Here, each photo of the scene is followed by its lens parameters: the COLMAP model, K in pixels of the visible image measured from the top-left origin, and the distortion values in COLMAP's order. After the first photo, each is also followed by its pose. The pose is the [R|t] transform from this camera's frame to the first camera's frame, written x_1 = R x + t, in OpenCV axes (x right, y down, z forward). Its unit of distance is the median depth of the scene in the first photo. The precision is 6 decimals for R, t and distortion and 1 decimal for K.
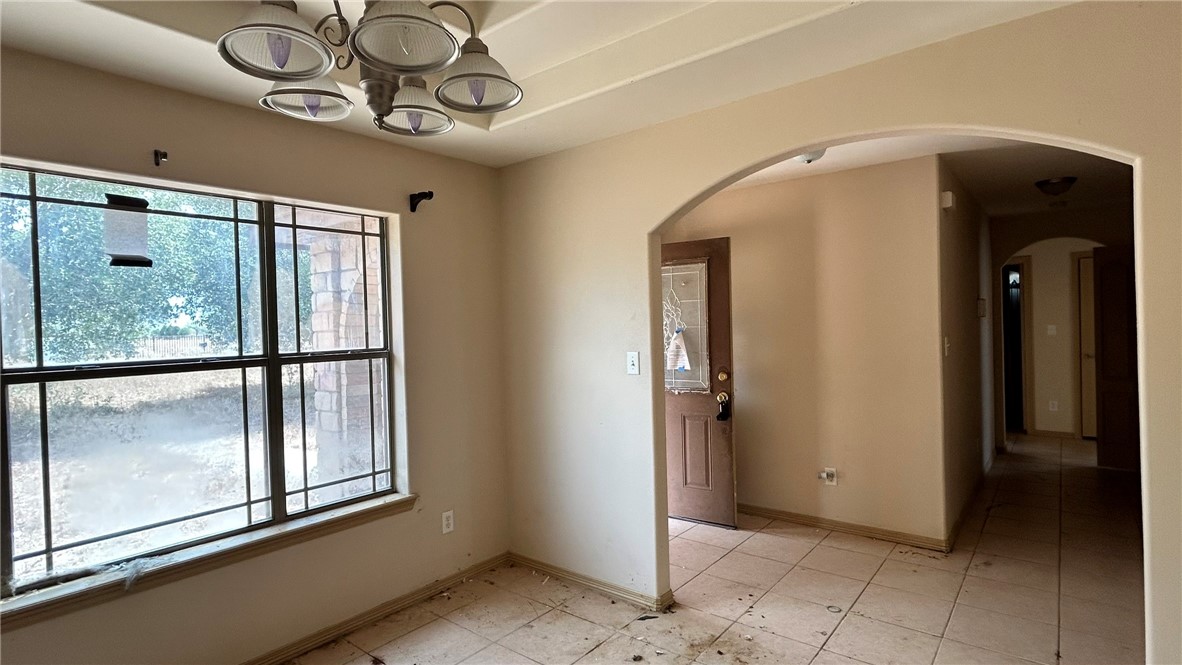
lens RADIAL K [[586.9, 0, 593.8], [0, 586.9, 330.4], [0, 0, 1]] dist [-0.000569, 0.001351]
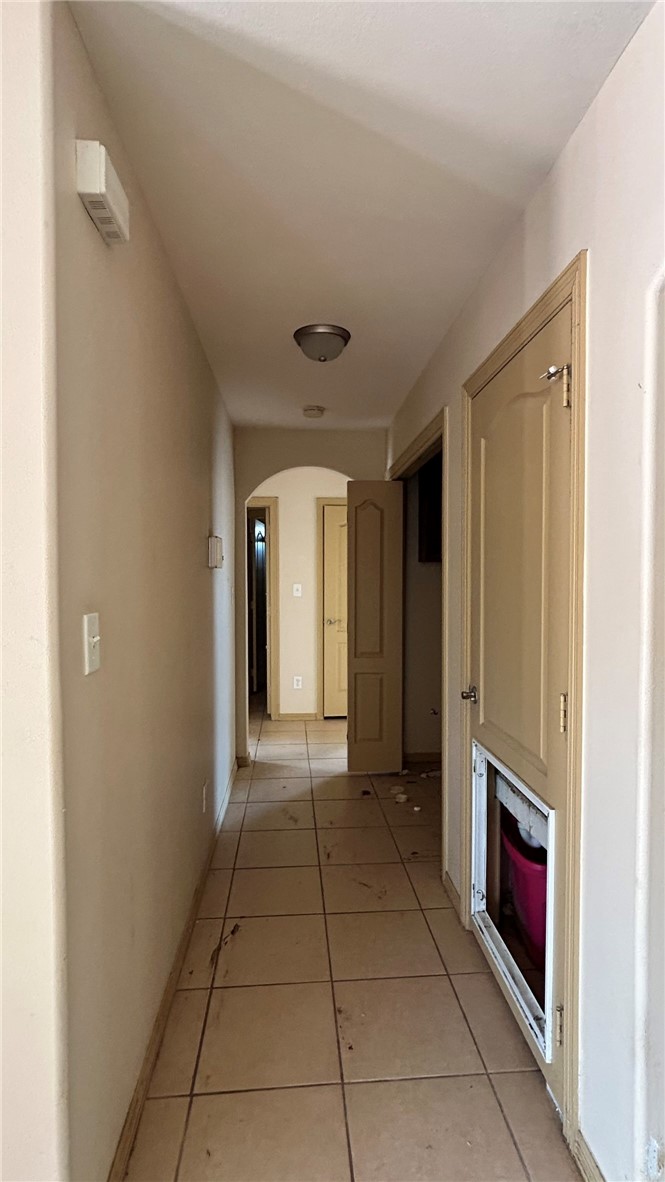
lens RADIAL K [[586.9, 0, 332.5], [0, 586.9, 591.0], [0, 0, 1]] dist [-0.000569, 0.001351]
pose [[0.733521, 0.008465, 0.679614, 0.221103], [-0.011698, 0.999932, 0.000171, -0.000664], [-0.679566, -0.008076, 0.733570, 0.310719]]
